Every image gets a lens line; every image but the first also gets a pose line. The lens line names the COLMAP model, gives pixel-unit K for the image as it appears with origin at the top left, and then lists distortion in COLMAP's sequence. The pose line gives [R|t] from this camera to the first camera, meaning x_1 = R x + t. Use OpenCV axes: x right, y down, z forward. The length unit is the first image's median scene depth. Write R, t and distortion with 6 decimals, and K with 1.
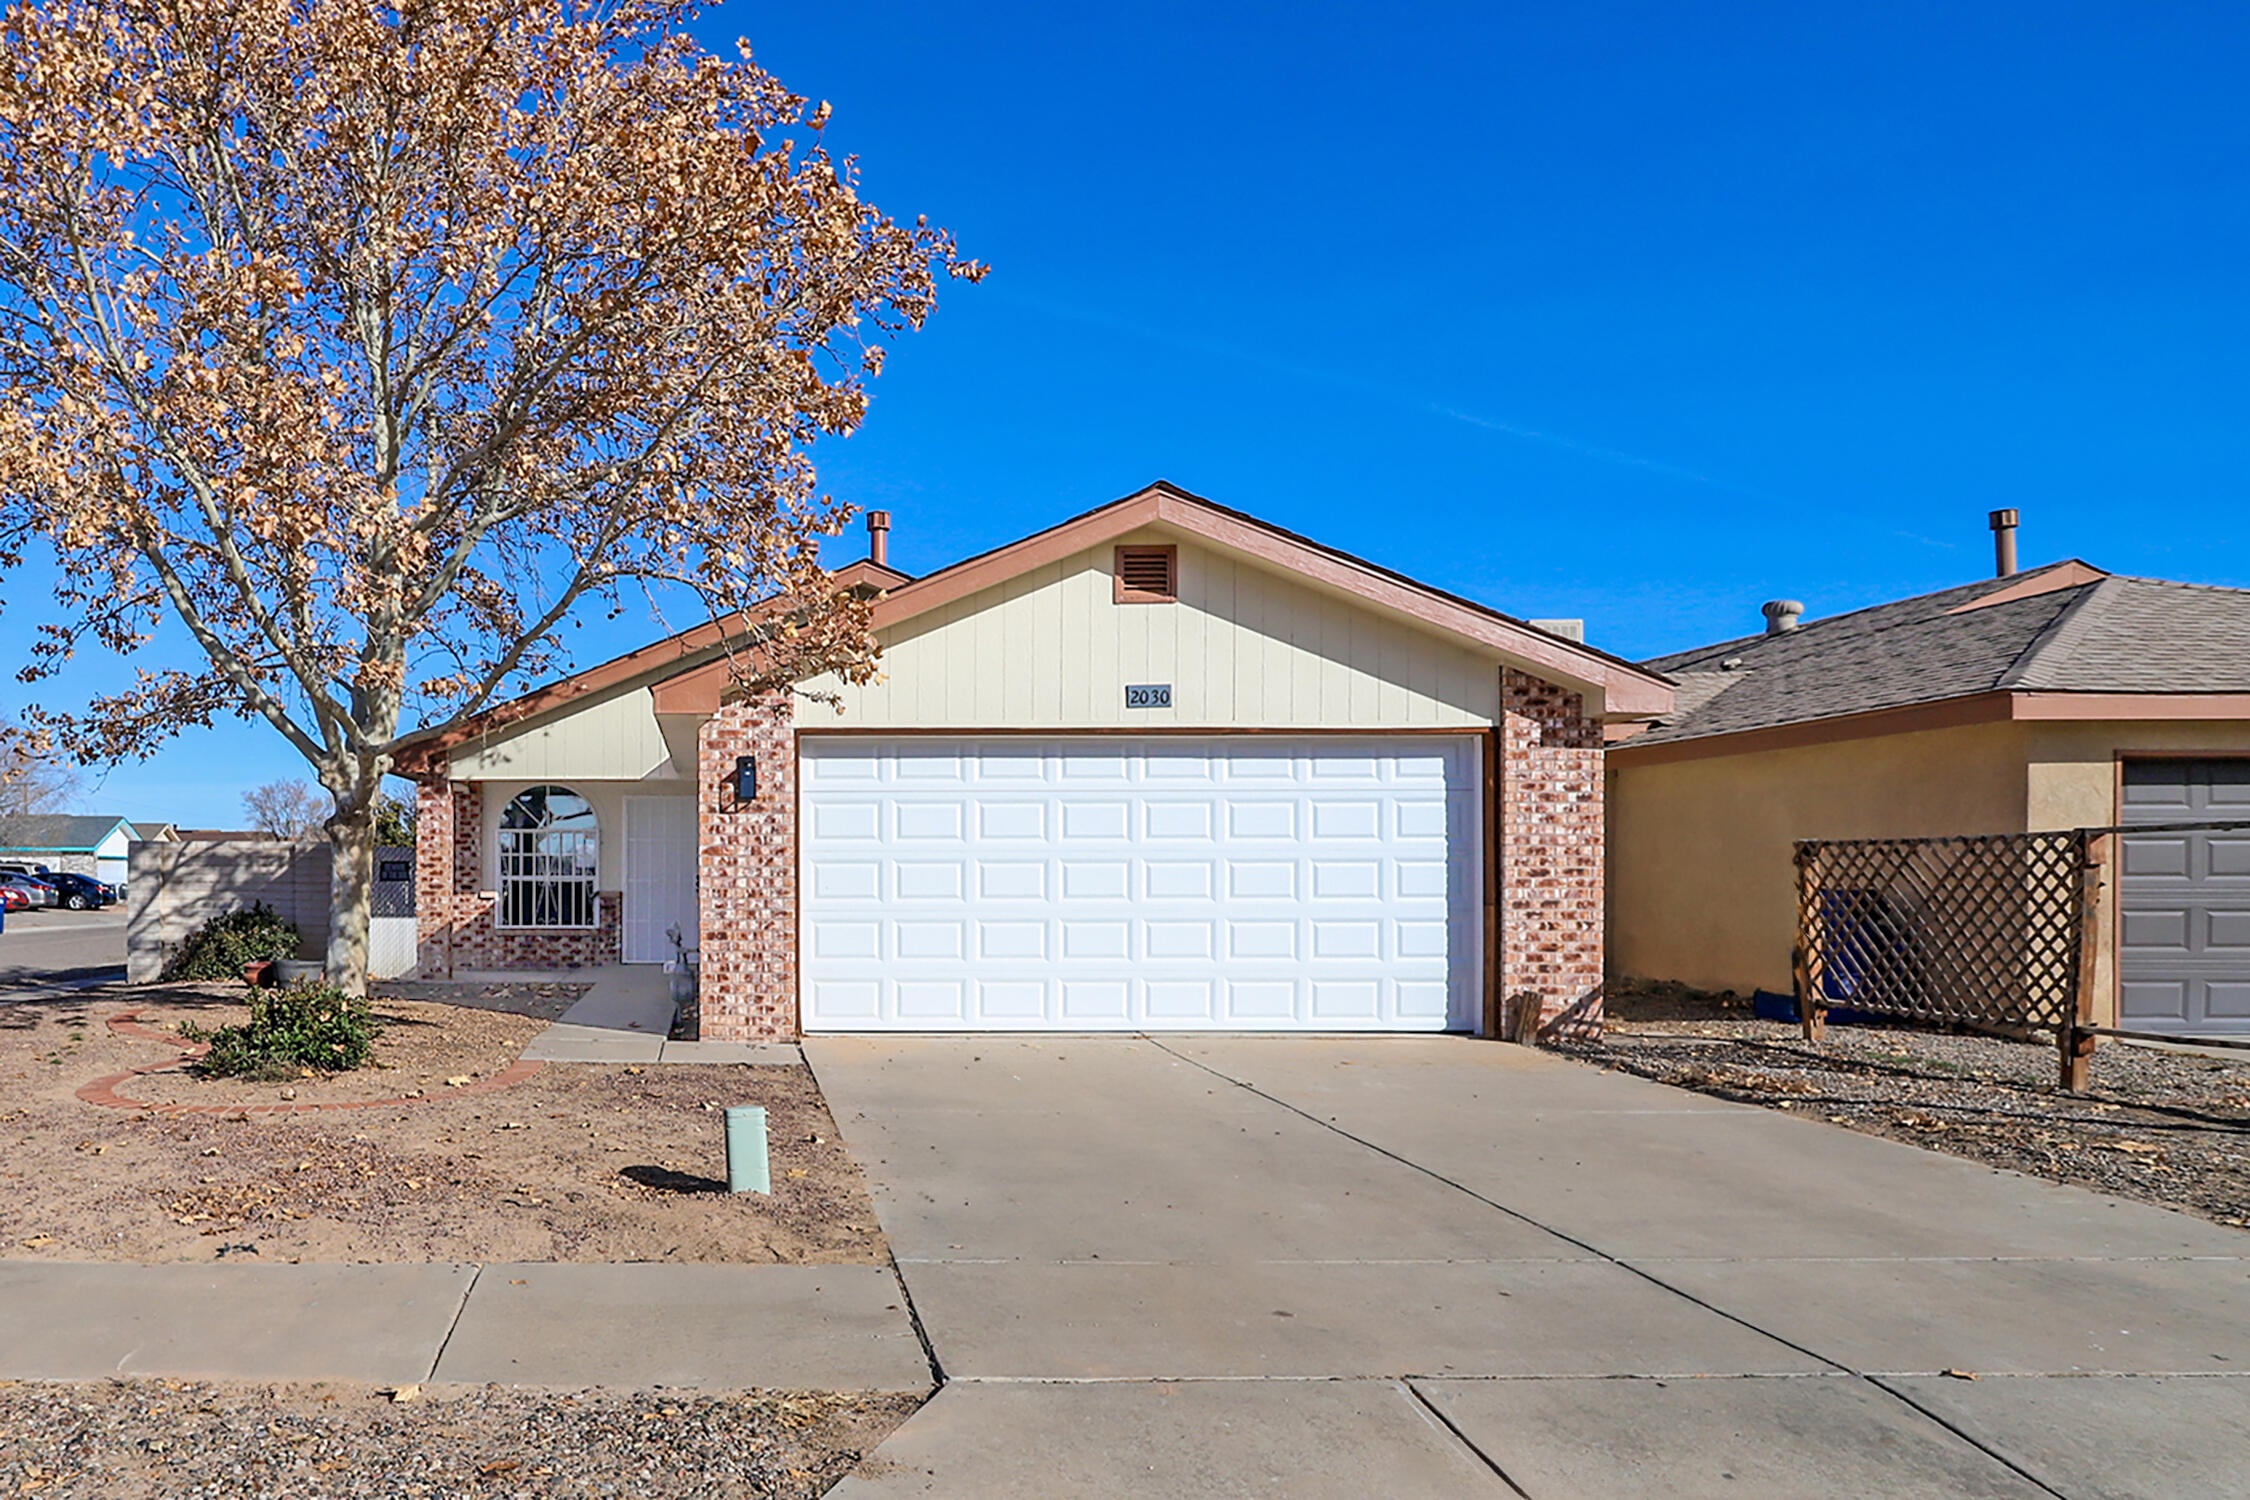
lens RADIAL K [[1240.6, 0, 1127.8], [0, 1240.6, 754.6], [0, 0, 1]] dist [0.005903, 0.002104]
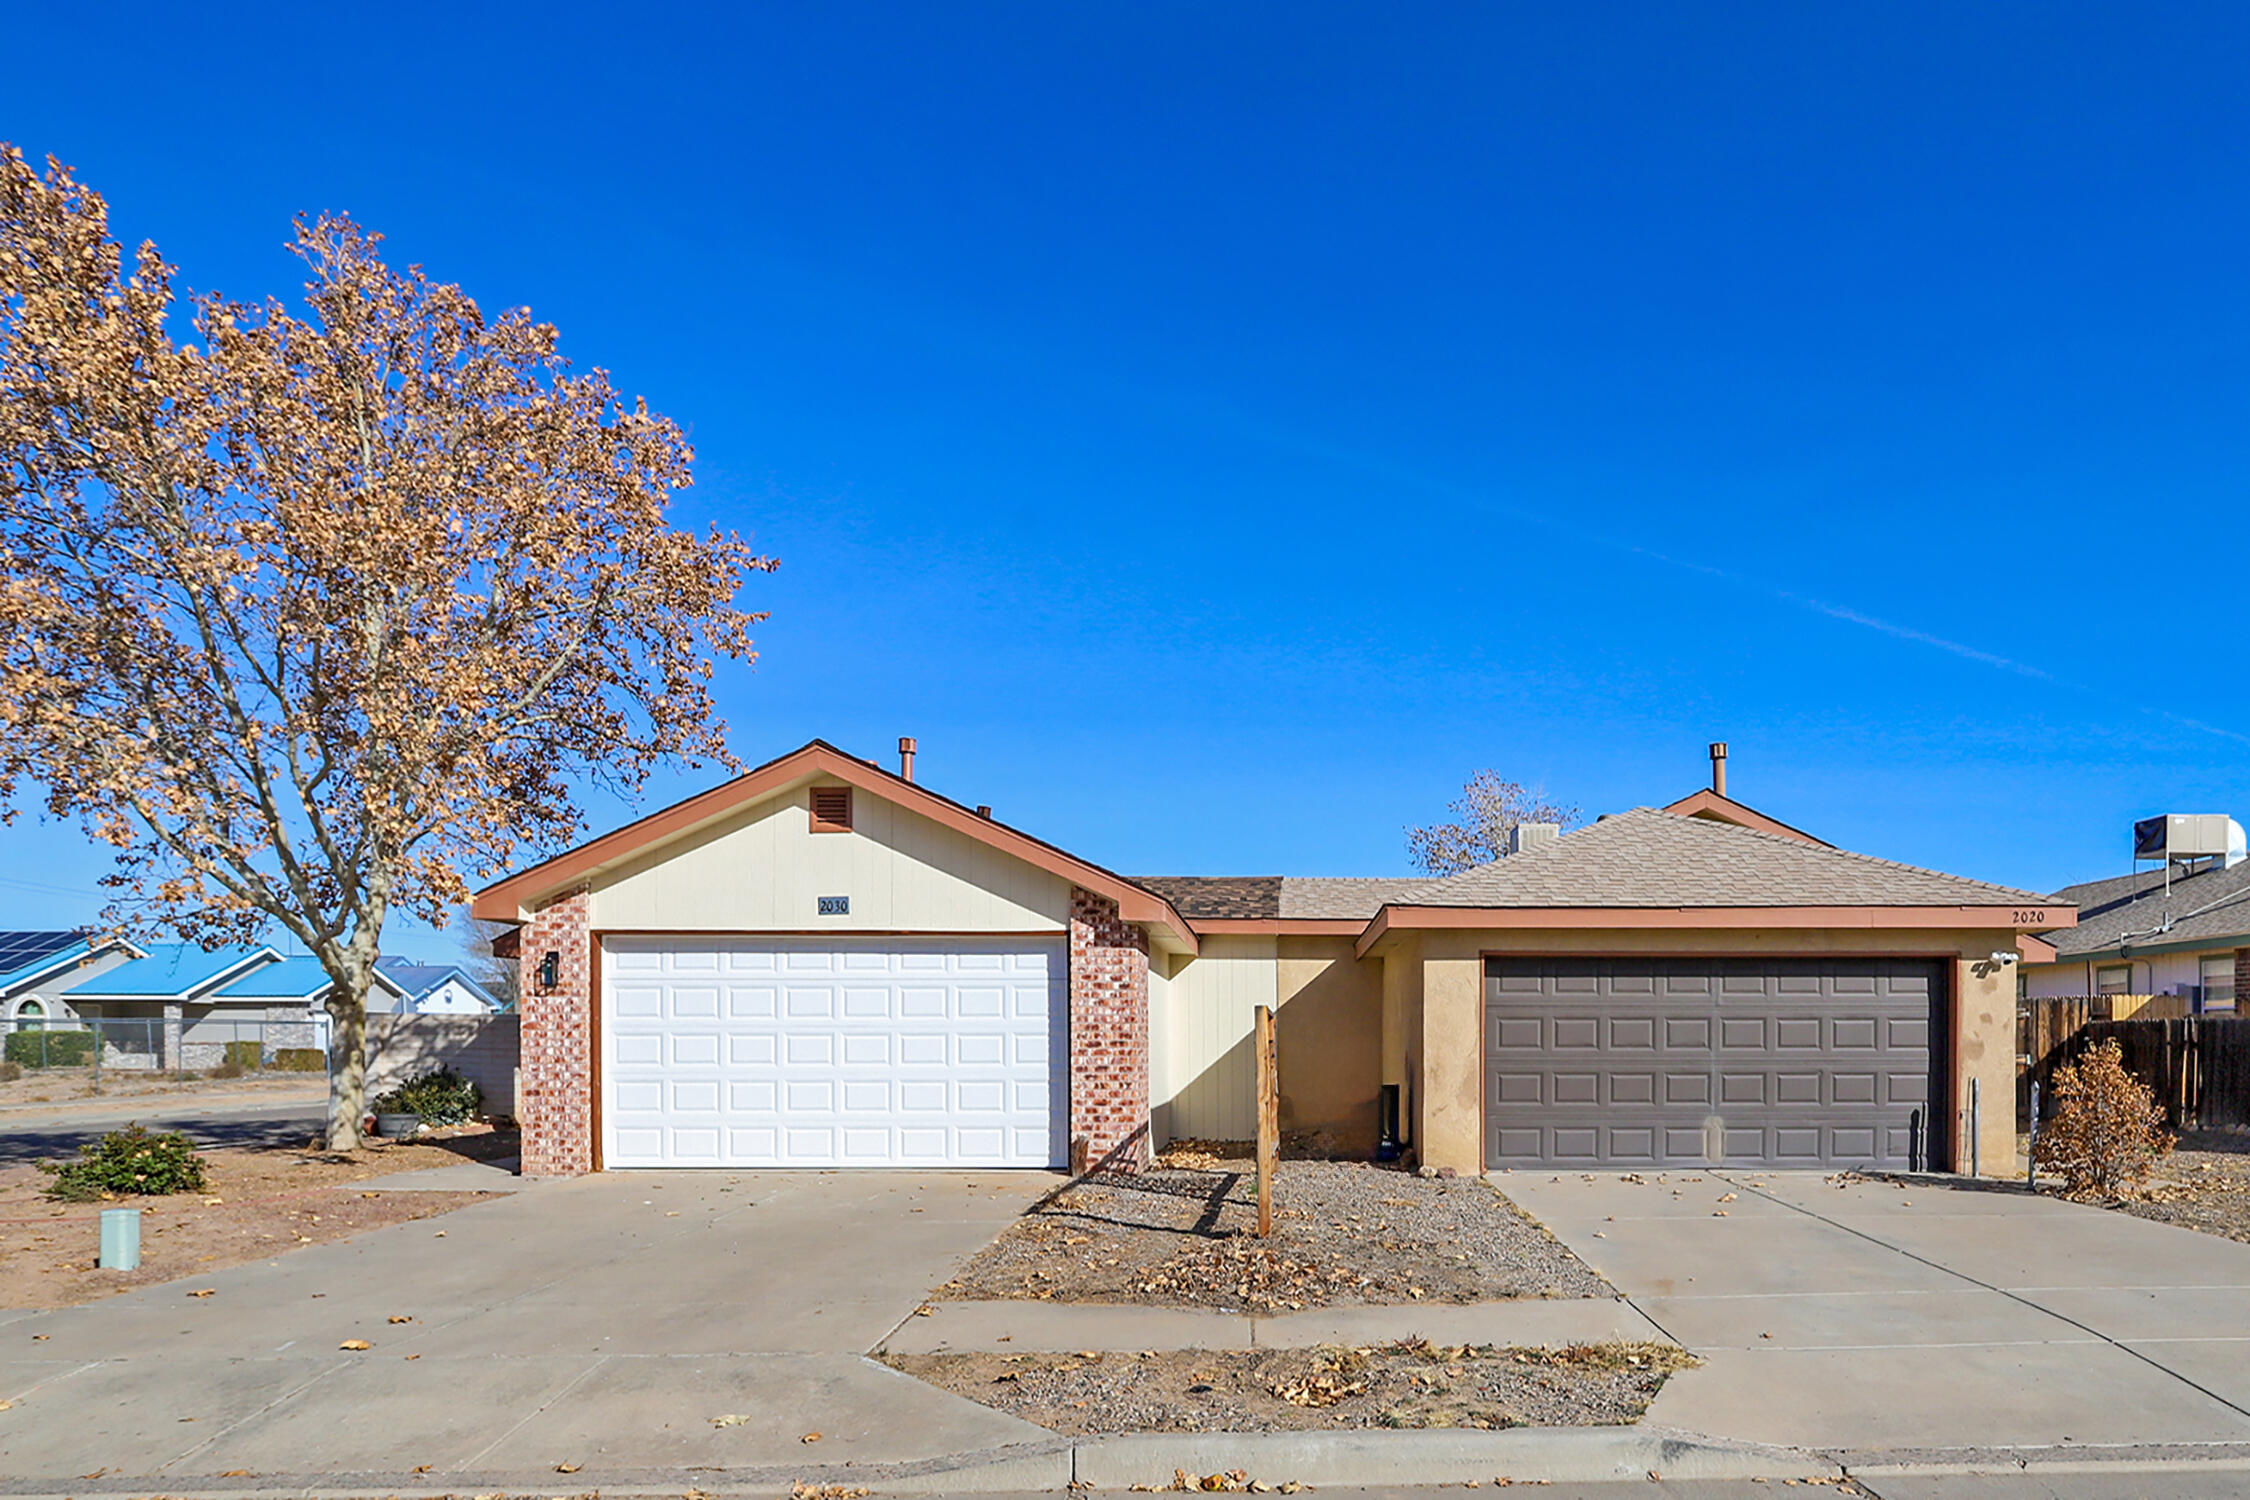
lens RADIAL K [[1067.6, 0, 1187.4], [0, 1067.6, 942.1], [0, 0, 1]] dist [0.006697, 0.000838]
pose [[0.999874, -0.000143, -0.015855, 0.396707], [0.000183, 0.999997, 0.002517, -0.012031], [0.015854, -0.002519, 0.999871, -0.093246]]
